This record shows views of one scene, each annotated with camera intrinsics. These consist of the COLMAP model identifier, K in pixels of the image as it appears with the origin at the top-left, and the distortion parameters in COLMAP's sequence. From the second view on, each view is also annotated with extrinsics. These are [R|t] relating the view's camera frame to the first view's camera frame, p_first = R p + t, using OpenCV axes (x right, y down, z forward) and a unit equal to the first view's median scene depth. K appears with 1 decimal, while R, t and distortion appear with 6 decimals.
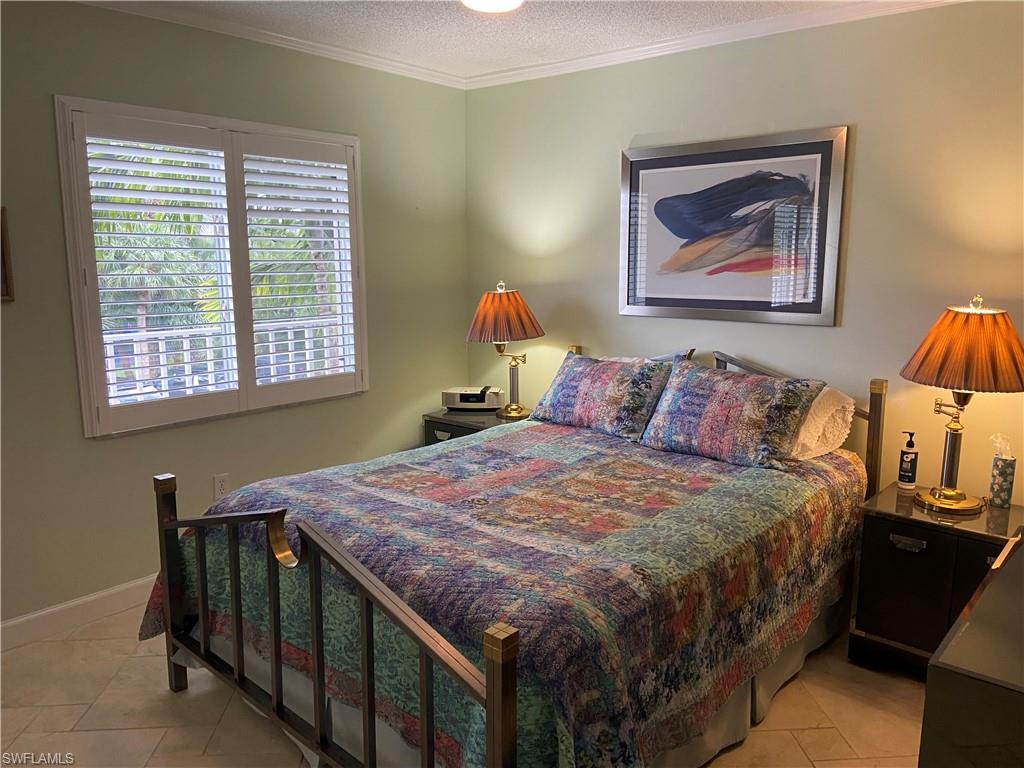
lens RADIAL K [[771.0, 0, 510.5], [0, 771.0, 381.3], [0, 0, 1]] dist [0.063848, -0.034704]
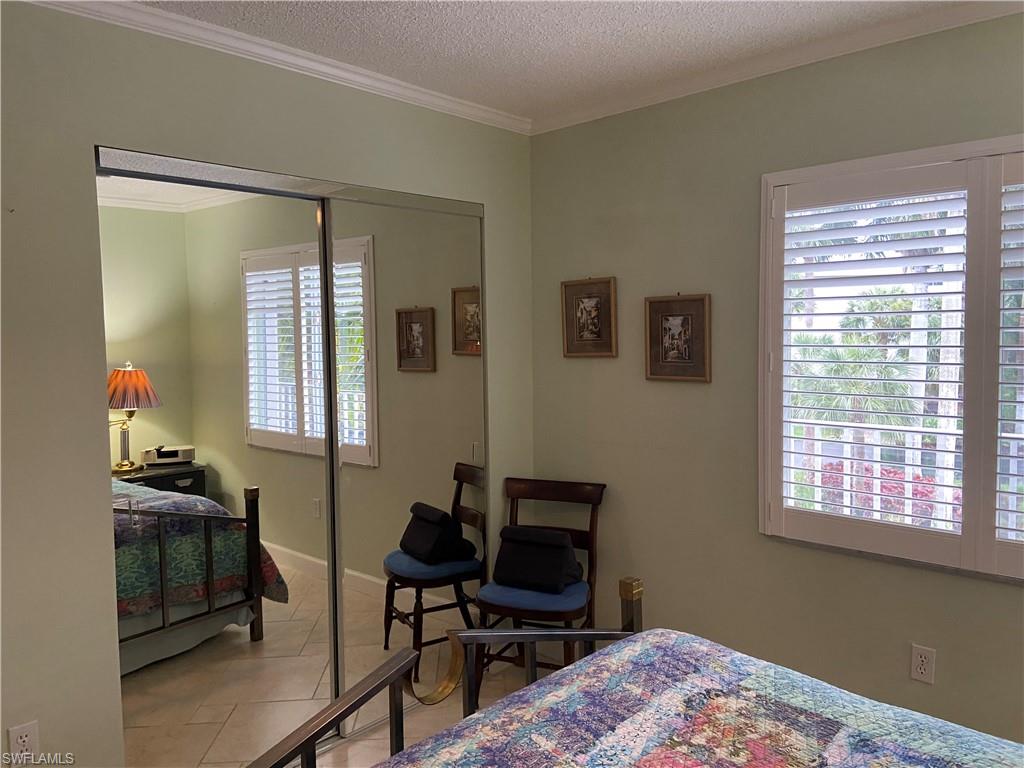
lens RADIAL K [[771.0, 0, 509.8], [0, 771.0, 383.7], [0, 0, 1]] dist [0.063848, -0.034704]
pose [[-0.014789, 0.072771, -0.997239, 0.397698], [-0.153402, 0.985376, 0.074180, -0.134850], [0.988053, 0.154075, -0.003409, 0.734303]]
